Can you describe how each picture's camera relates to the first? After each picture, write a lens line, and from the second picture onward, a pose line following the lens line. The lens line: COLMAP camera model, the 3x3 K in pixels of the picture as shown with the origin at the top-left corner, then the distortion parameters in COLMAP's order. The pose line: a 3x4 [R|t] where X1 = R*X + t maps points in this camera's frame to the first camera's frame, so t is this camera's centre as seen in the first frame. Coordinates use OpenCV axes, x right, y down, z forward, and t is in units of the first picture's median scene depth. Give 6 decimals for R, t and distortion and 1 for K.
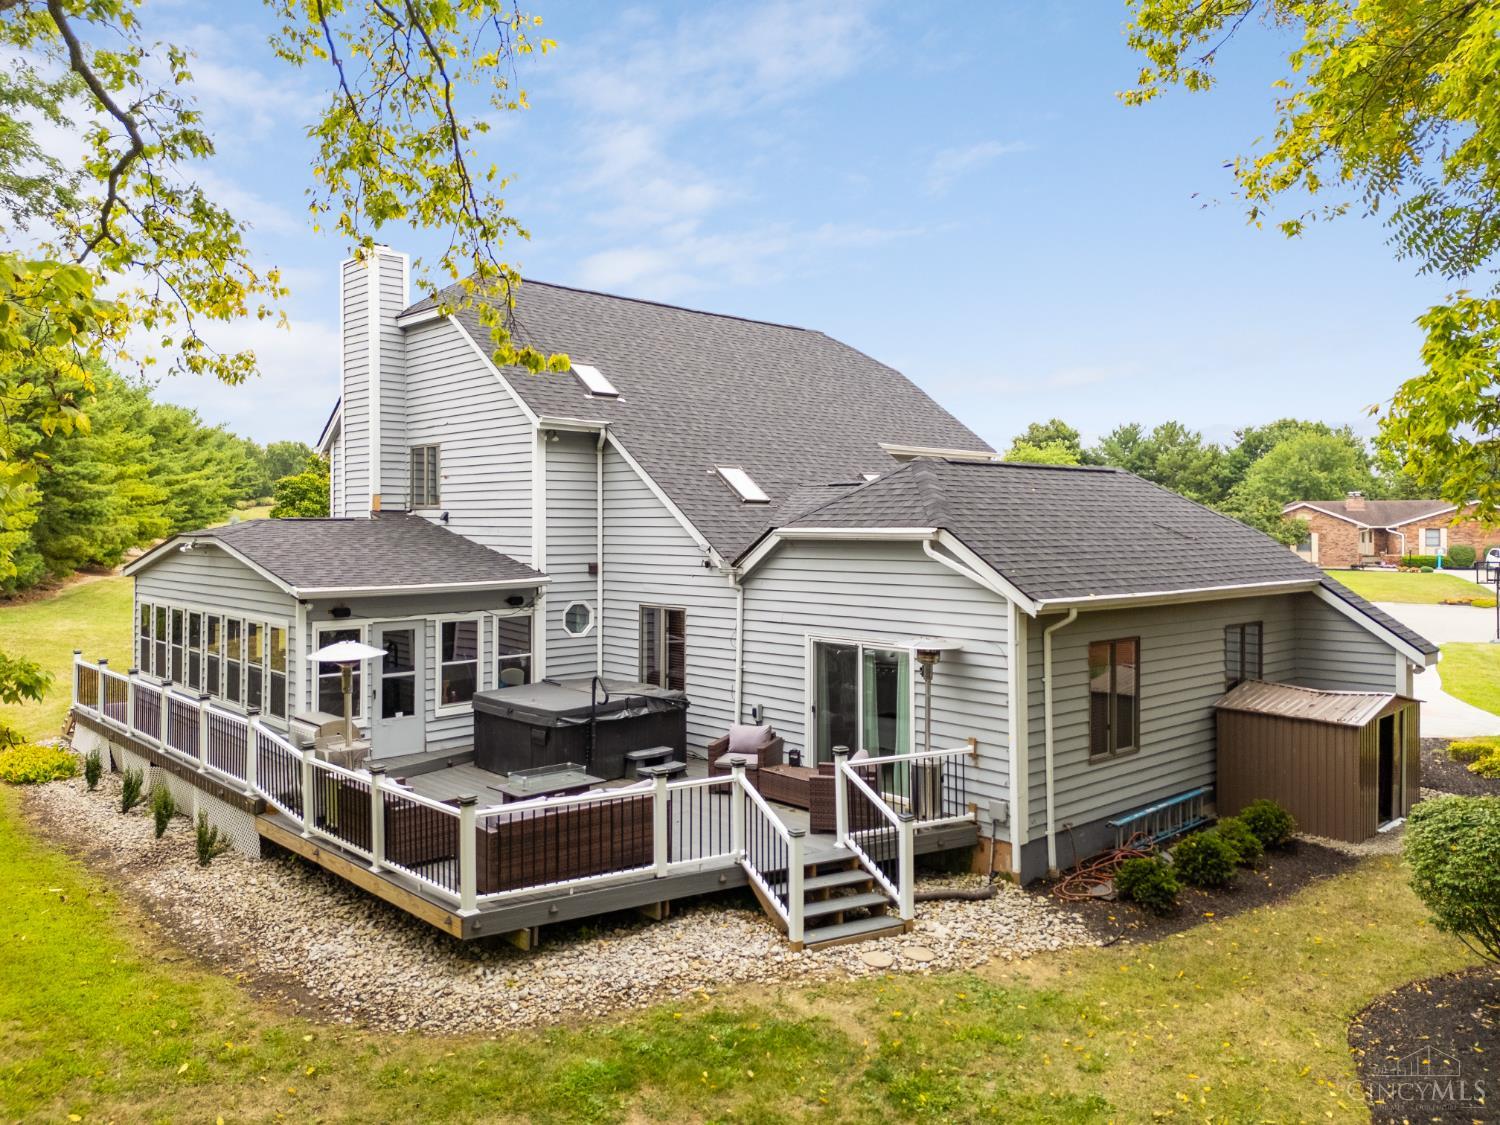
lens RADIAL K [[1110.4, 0, 788.8], [0, 1110.4, 534.6], [0, 0, 1]] dist [0.061671, -0.071069]
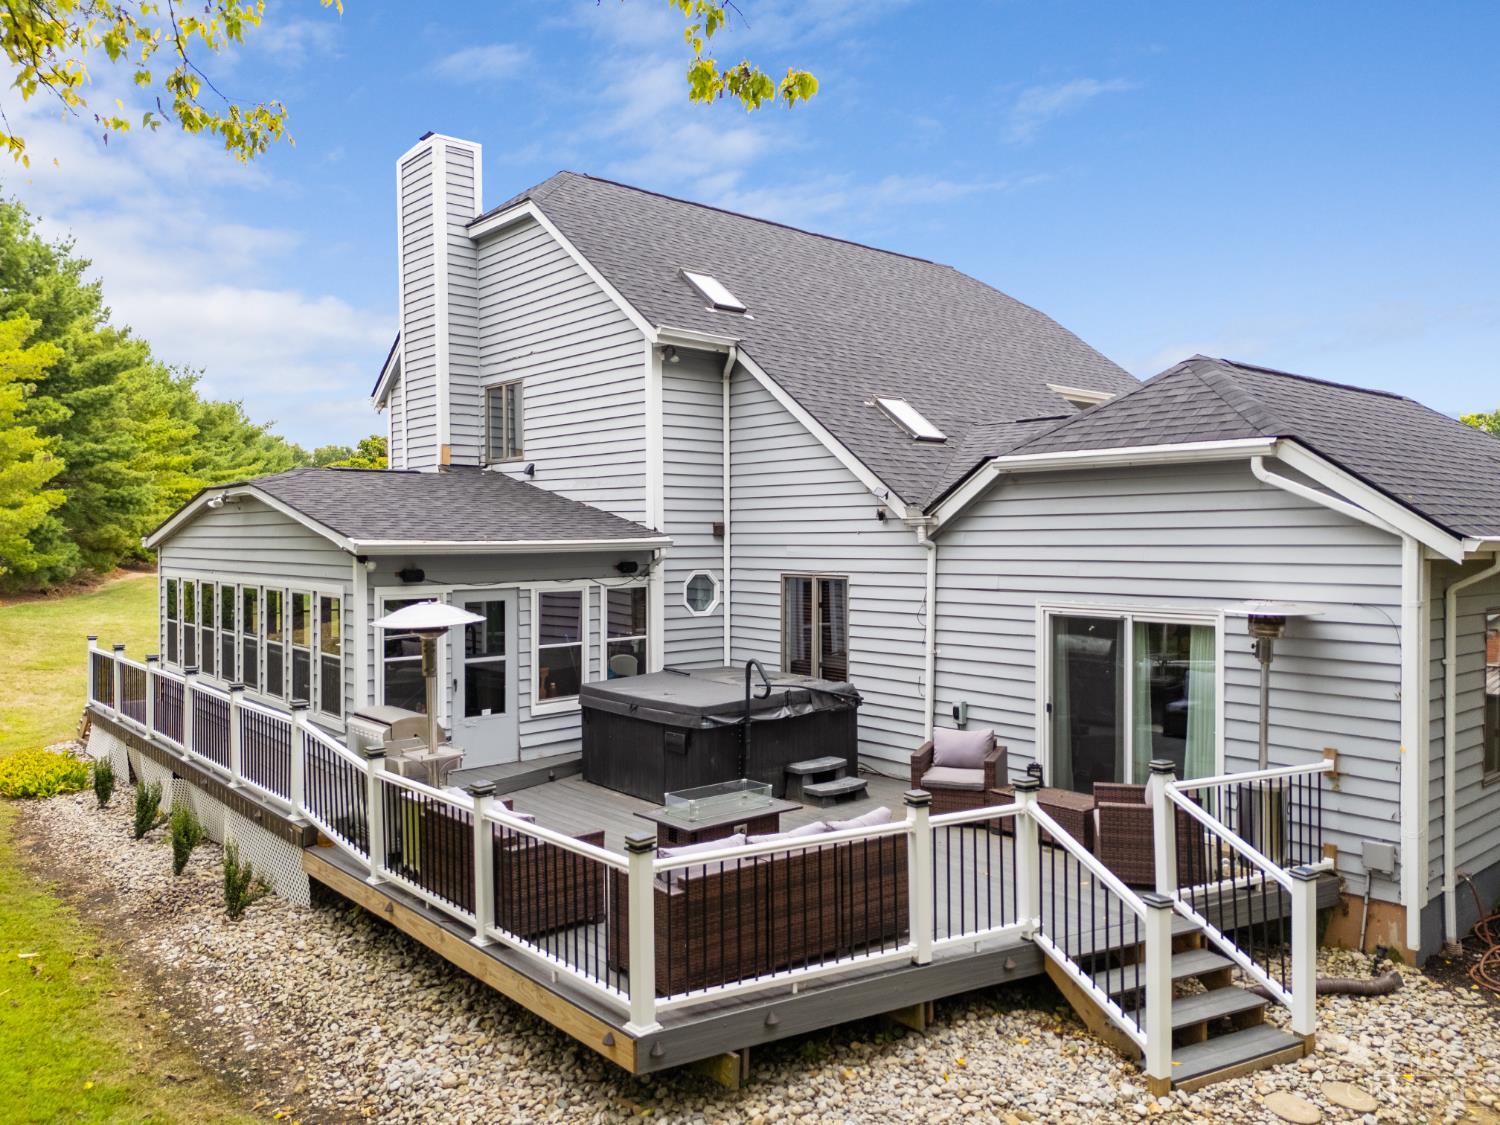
lens RADIAL K [[1097.4, 0, 750.0], [0, 1097.4, 562.5], [0, 0, 1]] dist [0.076079, -0.096002]
pose [[0.998045, -0.005788, -0.062238, -0.127567], [0.006647, 0.999885, 0.013611, 0.052306], [0.062152, -0.013998, 0.997969, 0.275347]]
